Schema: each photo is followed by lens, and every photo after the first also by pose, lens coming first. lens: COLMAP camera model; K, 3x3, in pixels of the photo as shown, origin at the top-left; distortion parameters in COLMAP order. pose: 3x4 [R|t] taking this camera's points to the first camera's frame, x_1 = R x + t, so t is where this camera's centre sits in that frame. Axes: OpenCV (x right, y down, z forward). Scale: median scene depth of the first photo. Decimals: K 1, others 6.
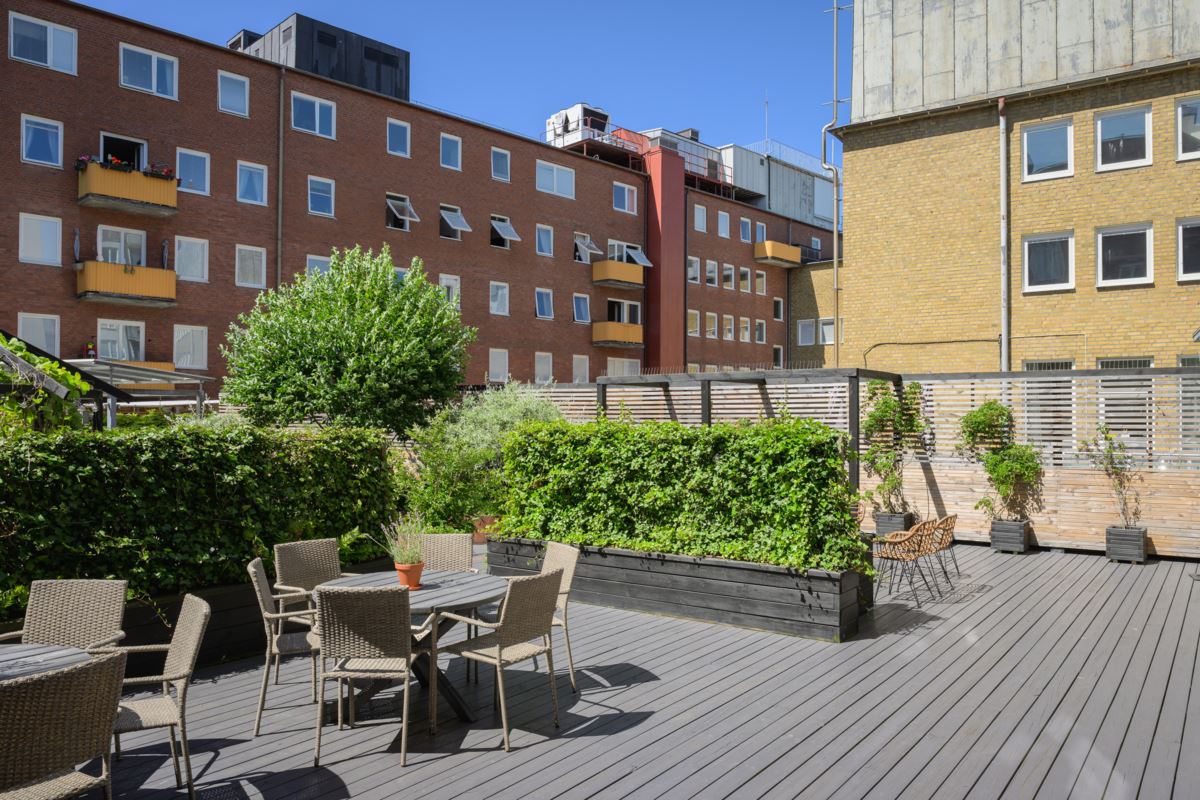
lens RADIAL K [[866.2, 0, 600.0], [0, 866.2, 400.0], [0, 0, 1]] dist [0.003396, 0.004911]
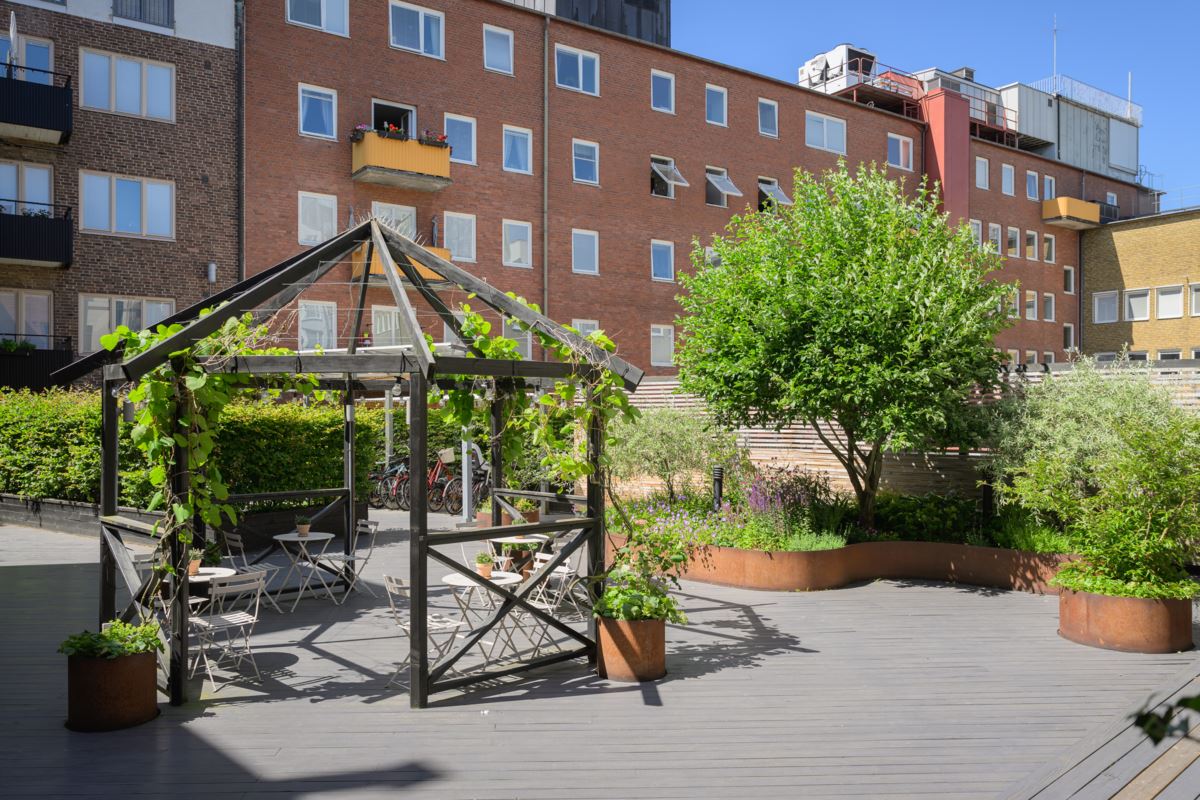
lens RADIAL K [[933.3, 0, 600.0], [0, 933.3, 400.0], [0, 0, 1]] dist [0.005749, -0.001892]
pose [[0.980800, -0.007507, -0.194872, -0.105393], [0.008875, 0.999942, 0.006148, 0.000937], [0.194815, -0.007759, 0.980809, 0.060321]]
